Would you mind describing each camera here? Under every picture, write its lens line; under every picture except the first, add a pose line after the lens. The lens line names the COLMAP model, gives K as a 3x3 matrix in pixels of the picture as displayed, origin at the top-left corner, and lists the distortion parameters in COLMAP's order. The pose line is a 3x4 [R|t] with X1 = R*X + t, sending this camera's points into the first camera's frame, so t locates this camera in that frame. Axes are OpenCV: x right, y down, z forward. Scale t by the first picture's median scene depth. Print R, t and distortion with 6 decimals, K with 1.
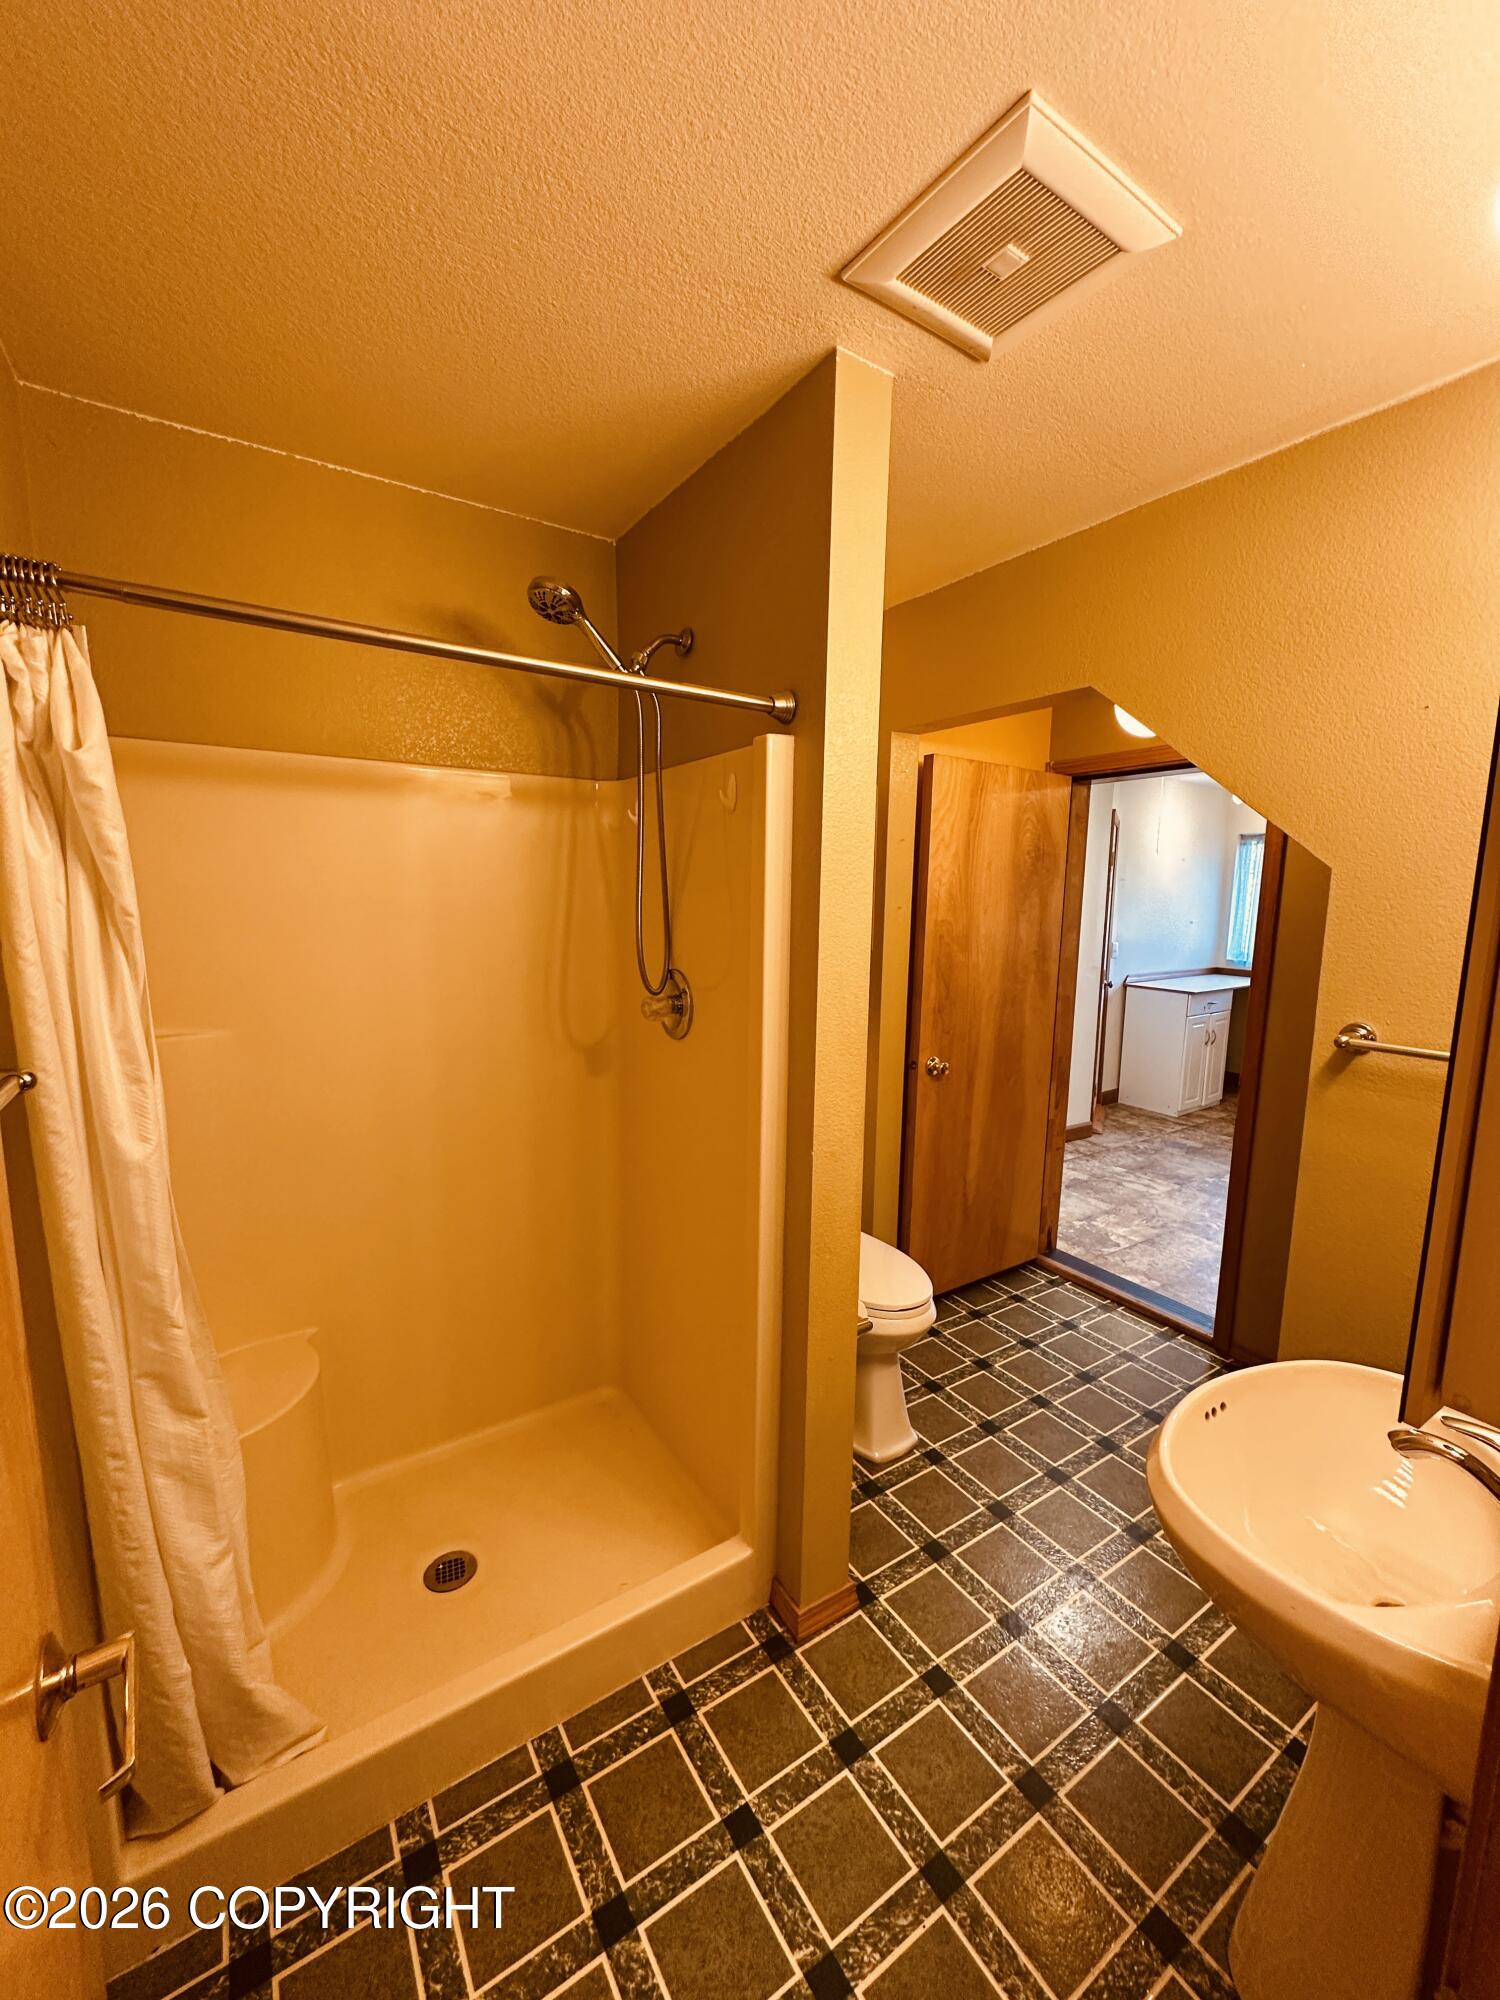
lens RADIAL K [[791.6, 0, 750.0], [0, 791.6, 1000.0], [0, 0, 1]] dist [-0.000615, -0.000228]
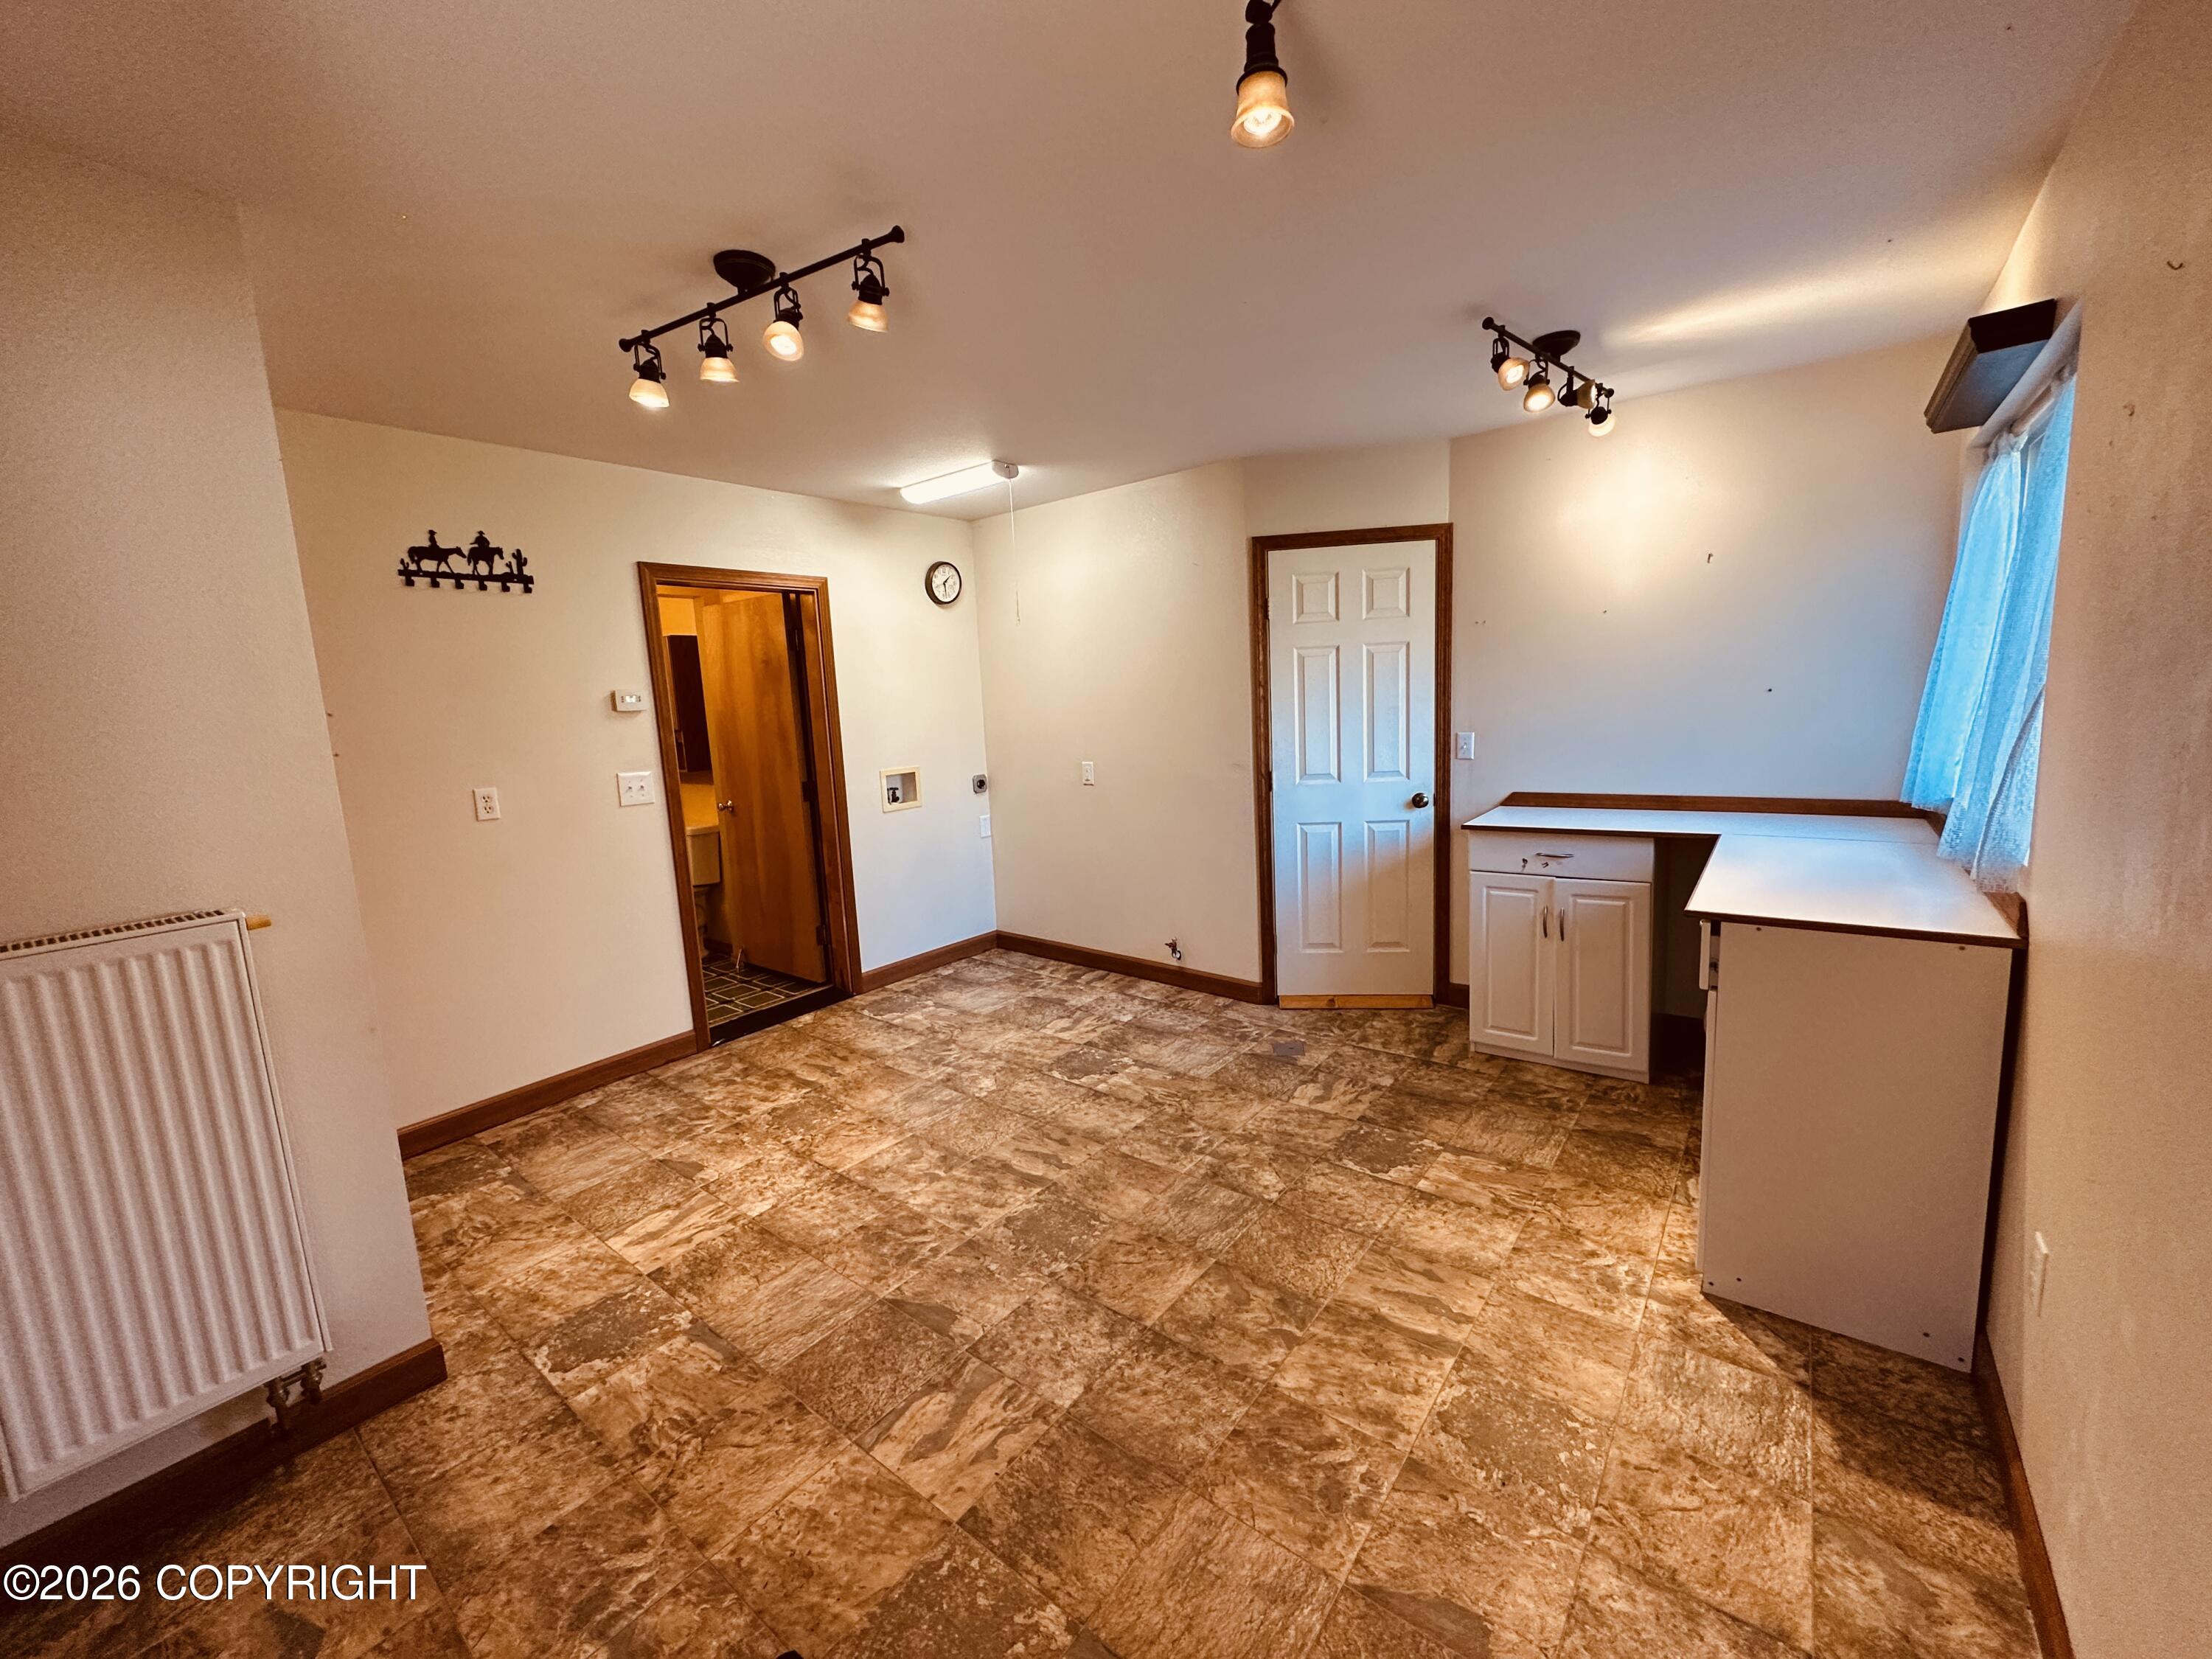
lens RADIAL K [[890.6, 0, 1063.5], [0, 890.6, 822.8], [0, 0, 1]] dist [-0.000924, -0.000096]
pose [[0.288702, 0.108547, -0.951246, 1.172674], [-0.068072, 0.993365, 0.092694, -0.050783], [0.954996, 0.037992, 0.294176, 0.629096]]
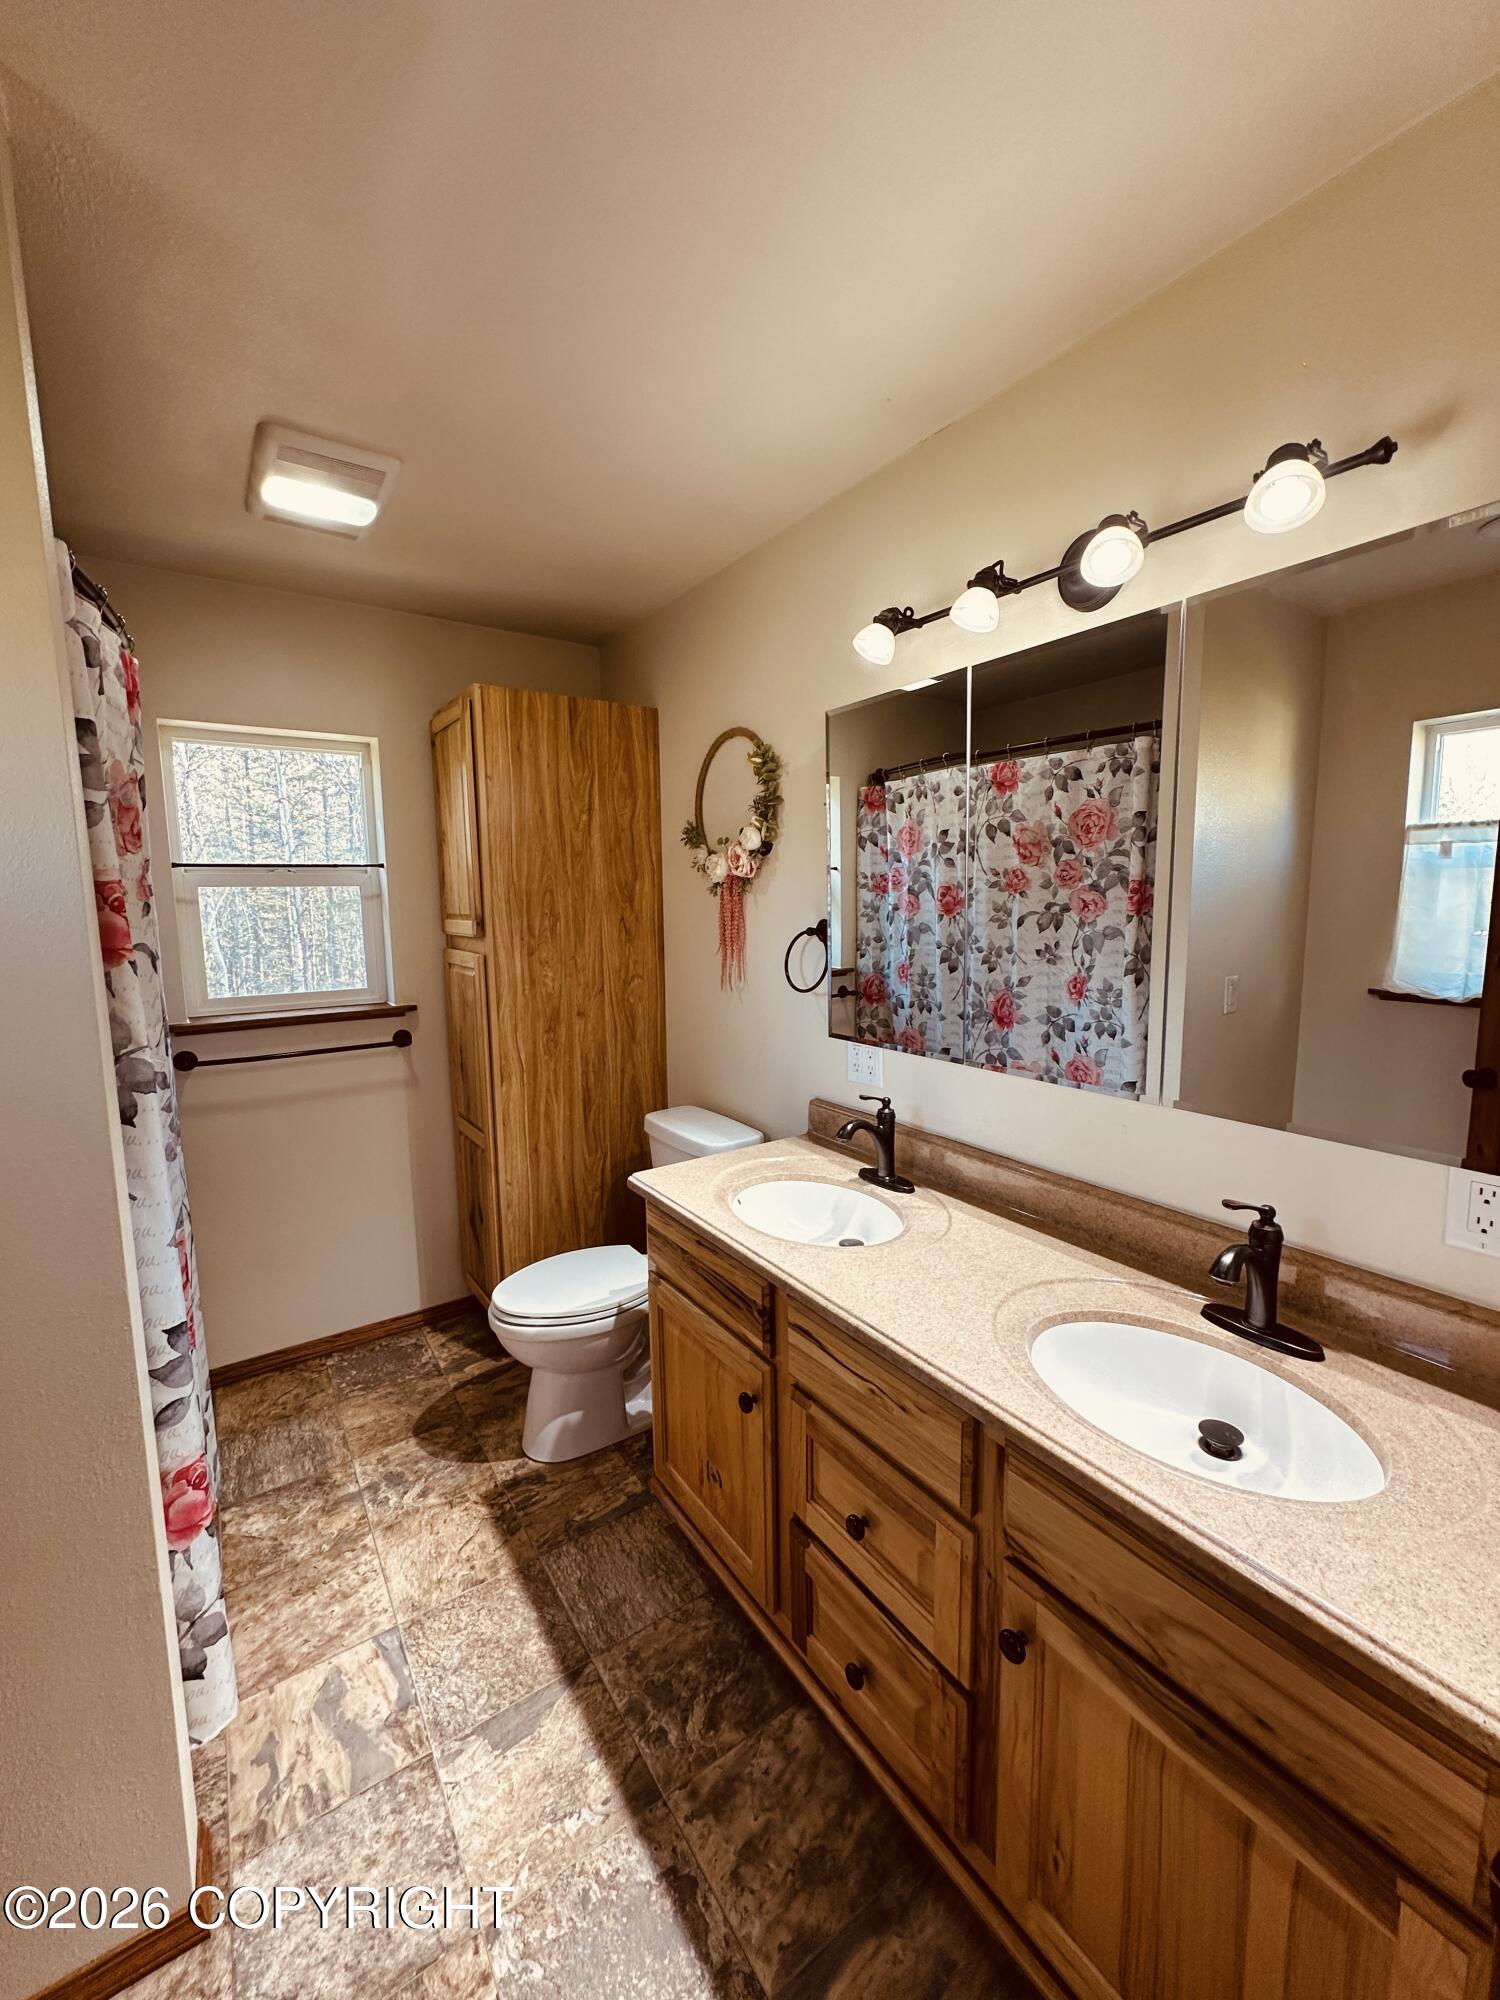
lens RADIAL K [[791.6, 0, 750.0], [0, 791.6, 1000.0], [0, 0, 1]] dist [-0.000615, -0.000228]
pose [[-0.999852, -0.000492, -0.017201, 0.443119], [-0.004835, 0.967354, 0.253381, -0.202261], [0.016515, 0.253427, -0.967214, 1.714965]]
